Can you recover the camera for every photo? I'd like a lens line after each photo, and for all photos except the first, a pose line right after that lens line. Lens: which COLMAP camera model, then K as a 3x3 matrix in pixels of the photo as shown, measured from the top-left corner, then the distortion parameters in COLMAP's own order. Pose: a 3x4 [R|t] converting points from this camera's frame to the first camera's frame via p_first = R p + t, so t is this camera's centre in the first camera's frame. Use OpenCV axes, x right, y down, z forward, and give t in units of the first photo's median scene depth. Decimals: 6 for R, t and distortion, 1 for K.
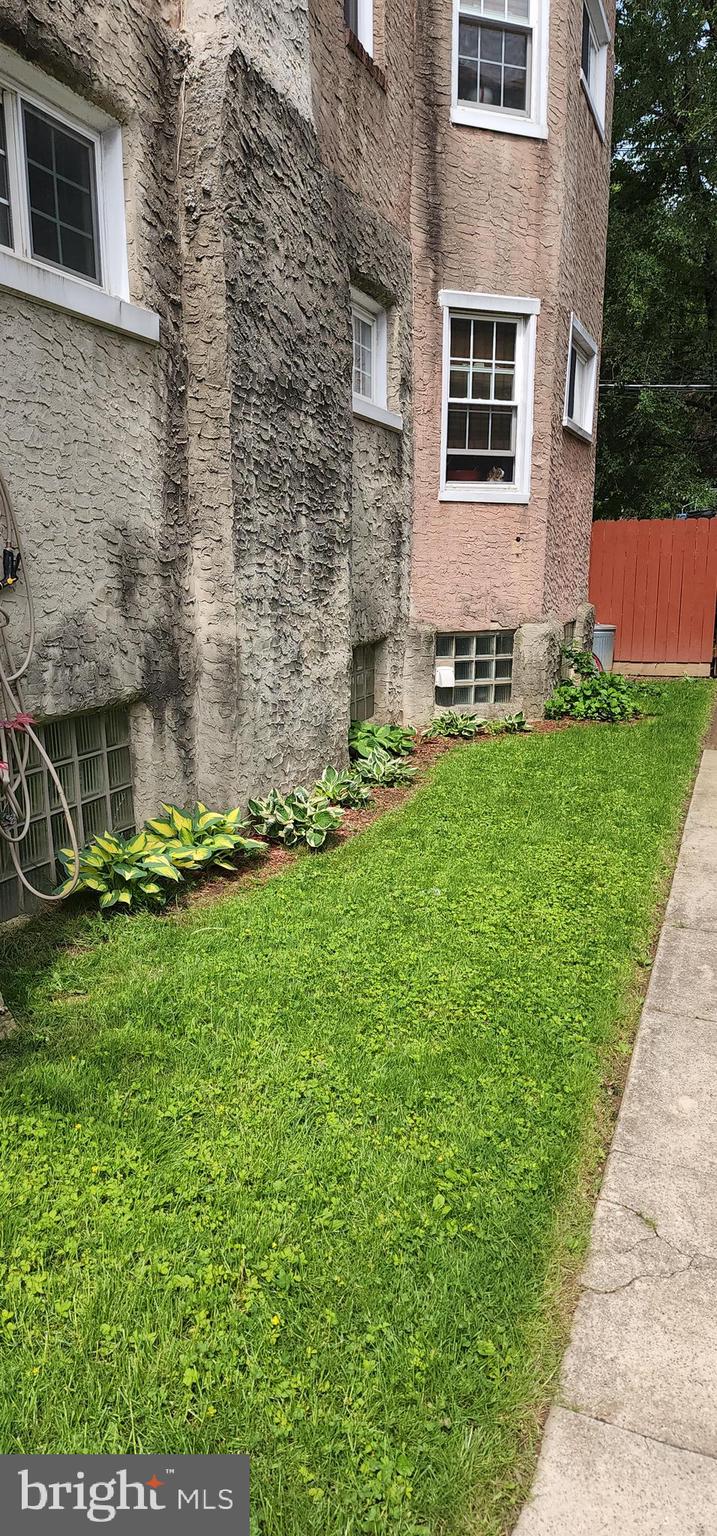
lens RADIAL K [[1025.3, 0, 344.7], [0, 1025.3, 769.7], [0, 0, 1]] dist [0.066559, -0.061904]
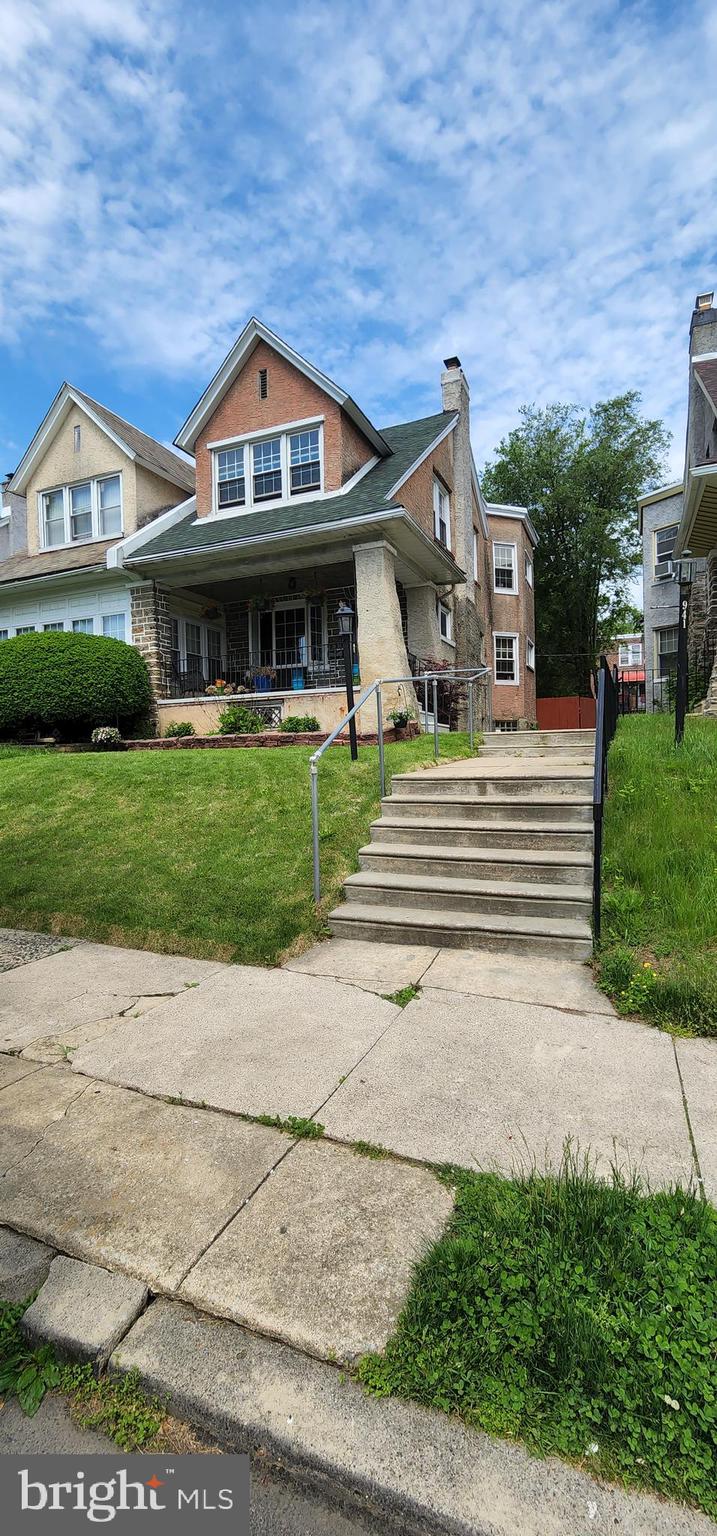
lens RADIAL K [[637.6, 0, 356.0], [0, 637.6, 767.8], [0, 0, 1]] dist [-0.004603, 0.000177]
pose [[0.999183, -0.018464, -0.035942, -0.331010], [0.011224, 0.981314, -0.192083, 0.466319], [0.038817, 0.191523, 0.980720, -1.204248]]
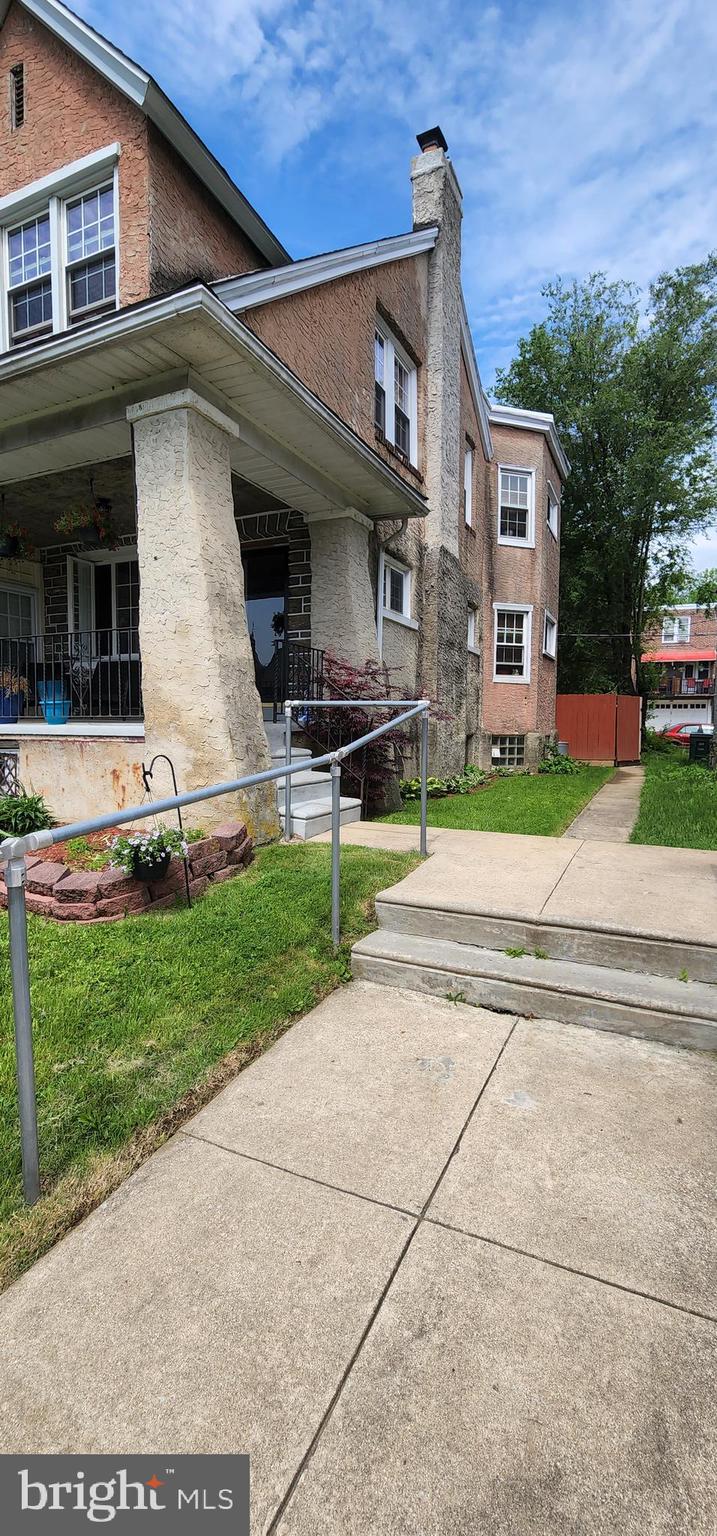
lens RADIAL K [[637.6, 0, 358.9], [0, 637.6, 766.7], [0, 0, 1]] dist [-0.004603, 0.000177]
pose [[0.997582, 0.013187, -0.068236, -0.124869], [-0.022521, 0.990192, -0.137889, 0.160010], [0.065749, 0.139092, 0.988094, -0.511681]]
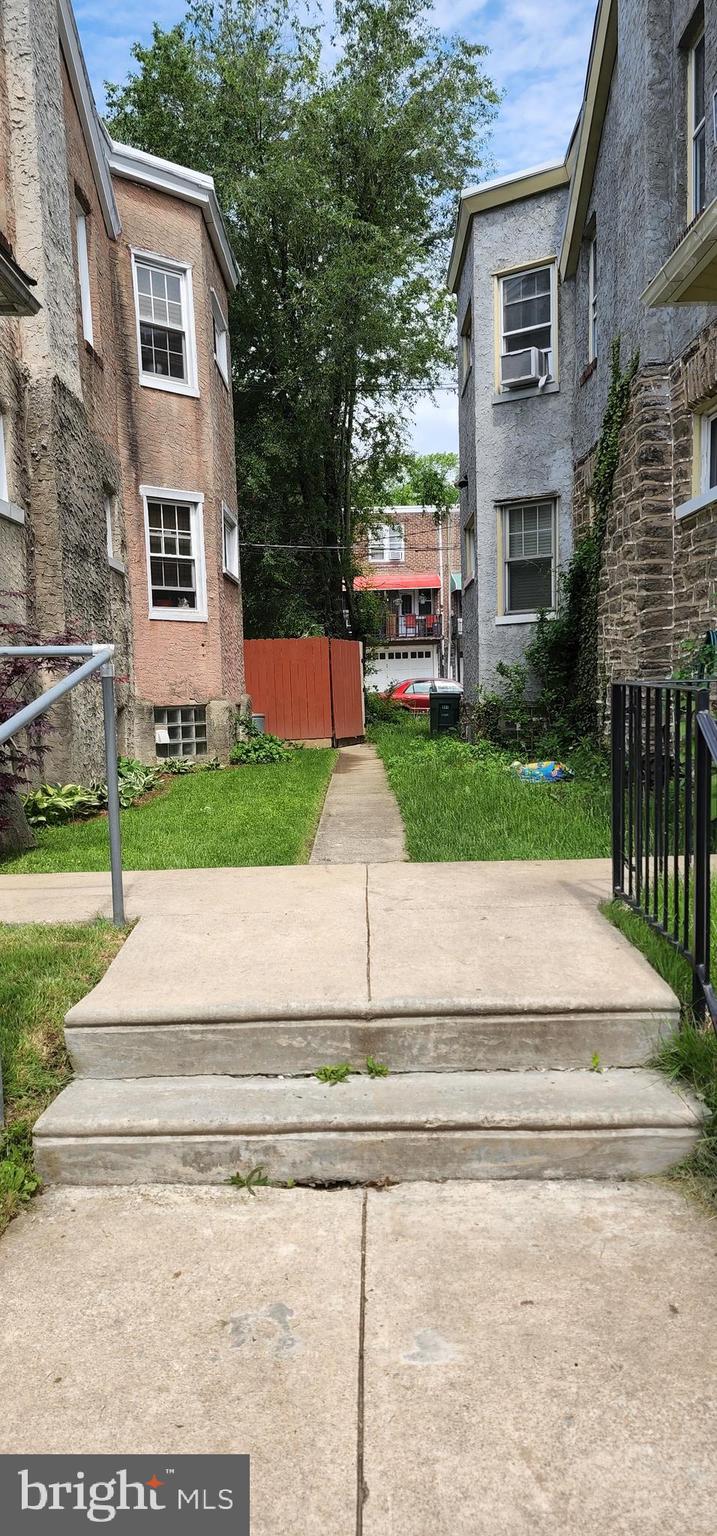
lens RADIAL K [[1025.3, 0, 352.9], [0, 1025.3, 773.3], [0, 0, 1]] dist [0.066559, -0.061904]
pose [[0.934864, -0.057892, 0.350255, -0.169522], [0.101888, 0.988861, -0.108504, 0.152034], [-0.340072, 0.137123, 0.930348, -0.457533]]
